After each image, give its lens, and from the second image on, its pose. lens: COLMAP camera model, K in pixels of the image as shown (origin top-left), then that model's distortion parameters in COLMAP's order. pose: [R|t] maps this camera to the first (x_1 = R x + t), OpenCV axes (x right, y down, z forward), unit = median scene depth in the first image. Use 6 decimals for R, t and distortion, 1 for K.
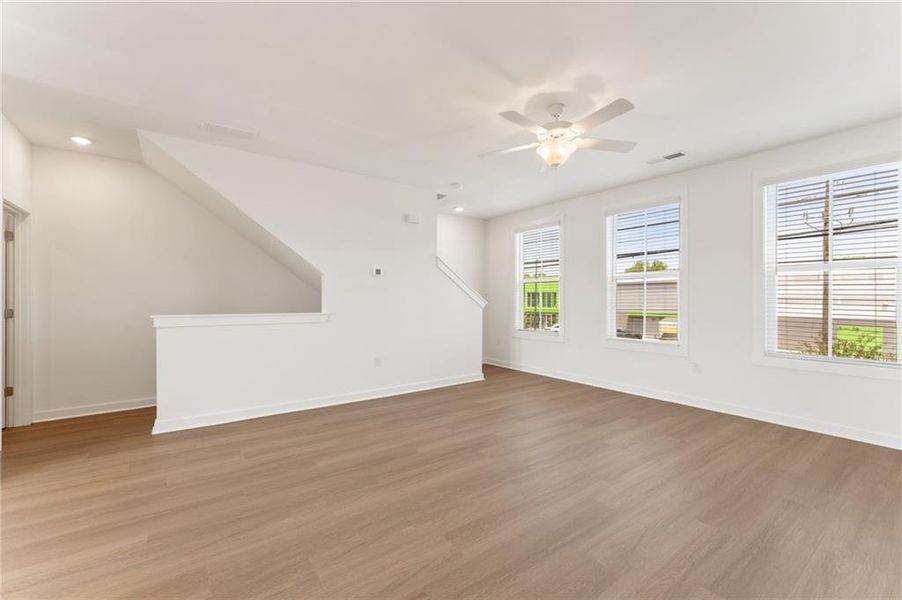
lens RADIAL K [[365.1, 0, 445.6], [0, 365.1, 301.0], [0, 0, 1]] dist [-0.000777, -0.000103]
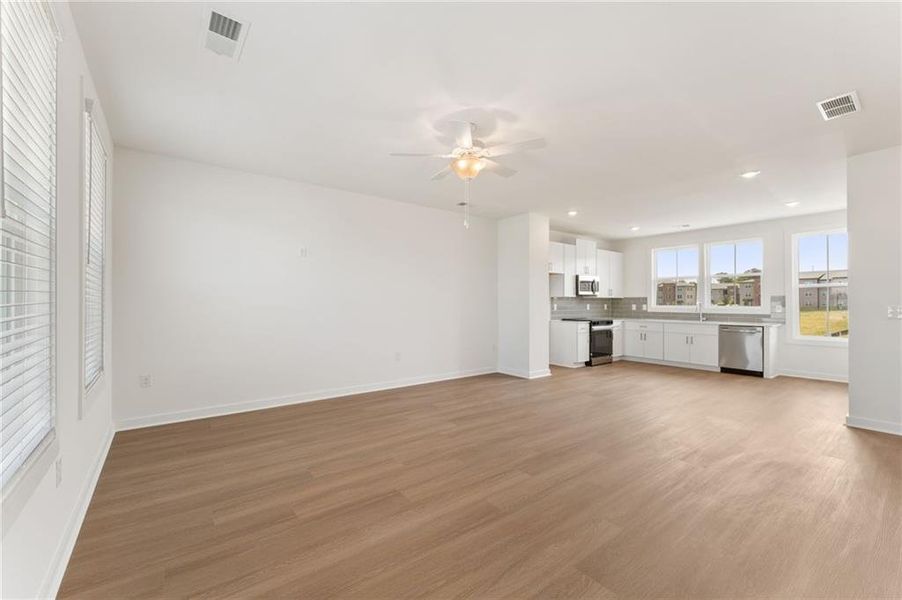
lens RADIAL K [[365.1, 0, 445.6], [0, 365.1, 301.0], [0, 0, 1]] dist [-0.000777, -0.000103]
pose [[-0.999797, -0.005930, -0.019234, 0.385638], [-0.005955, 0.999982, 0.001233, -0.015403], [0.019227, 0.001348, -0.999814, 2.062092]]
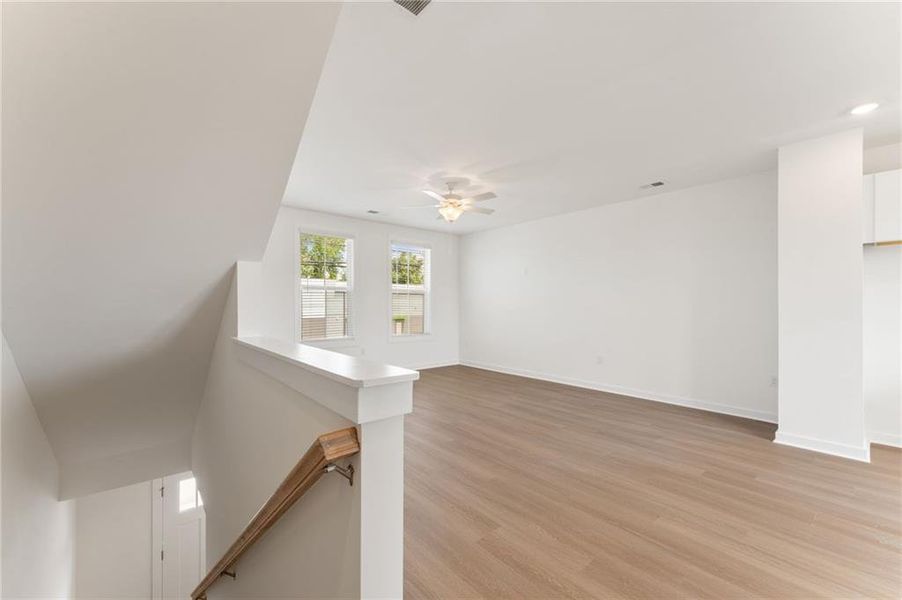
lens RADIAL K [[365.1, 0, 445.6], [0, 365.1, 301.0], [0, 0, 1]] dist [-0.000777, -0.000103]
pose [[-0.066878, 0.011168, 0.997699, -1.239850], [0.002599, 0.999936, -0.011019, -0.013423], [-0.997758, 0.001856, -0.066902, 1.118959]]
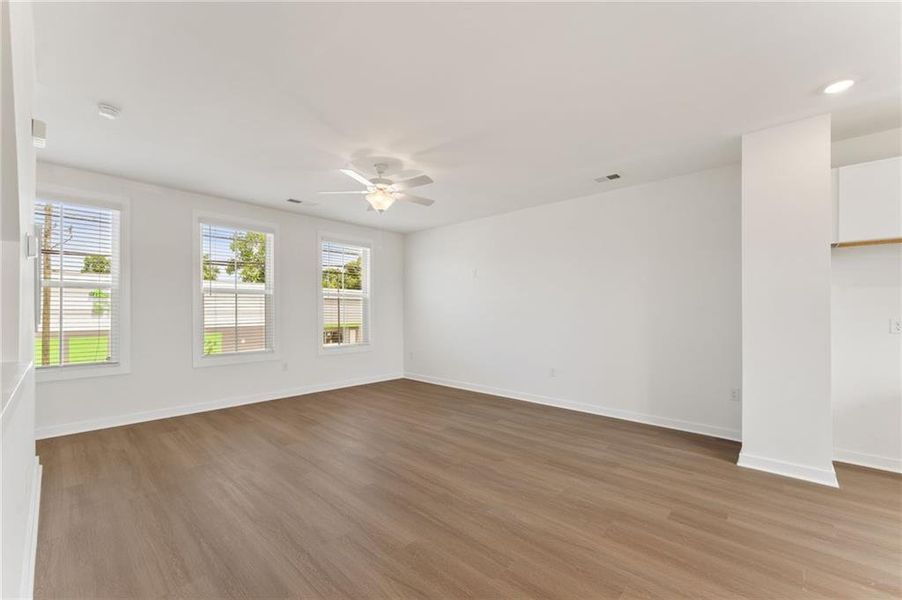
lens RADIAL K [[372.2, 0, 450.0], [0, 372.2, 309.0], [0, 0, 1]] dist [-0.000216, 0.000040]
pose [[-0.189218, 0.008221, 0.981901, -1.034741], [0.003043, 0.999965, -0.007786, -0.012614], [-0.981930, 0.001515, -0.189237, 1.000917]]
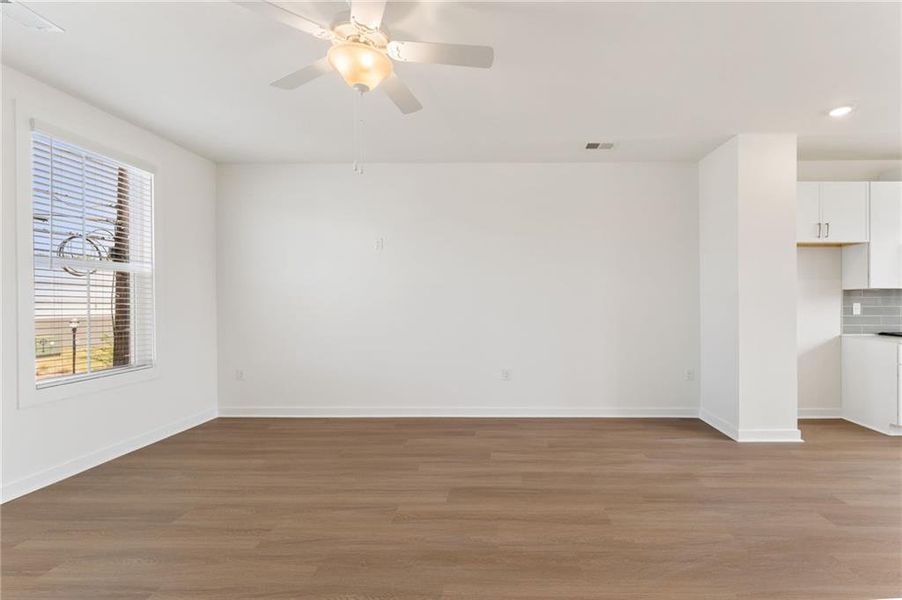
lens RADIAL K [[395.3, 0, 513.3], [0, 395.3, 300.8], [0, 0, 1]] dist [-0.000344, 0.000361]
pose [[-0.805065, 0.001121, 0.593186, -0.302479], [0.003101, 0.999993, 0.002320, -0.010813], [-0.593179, 0.003707, -0.805062, 1.379586]]
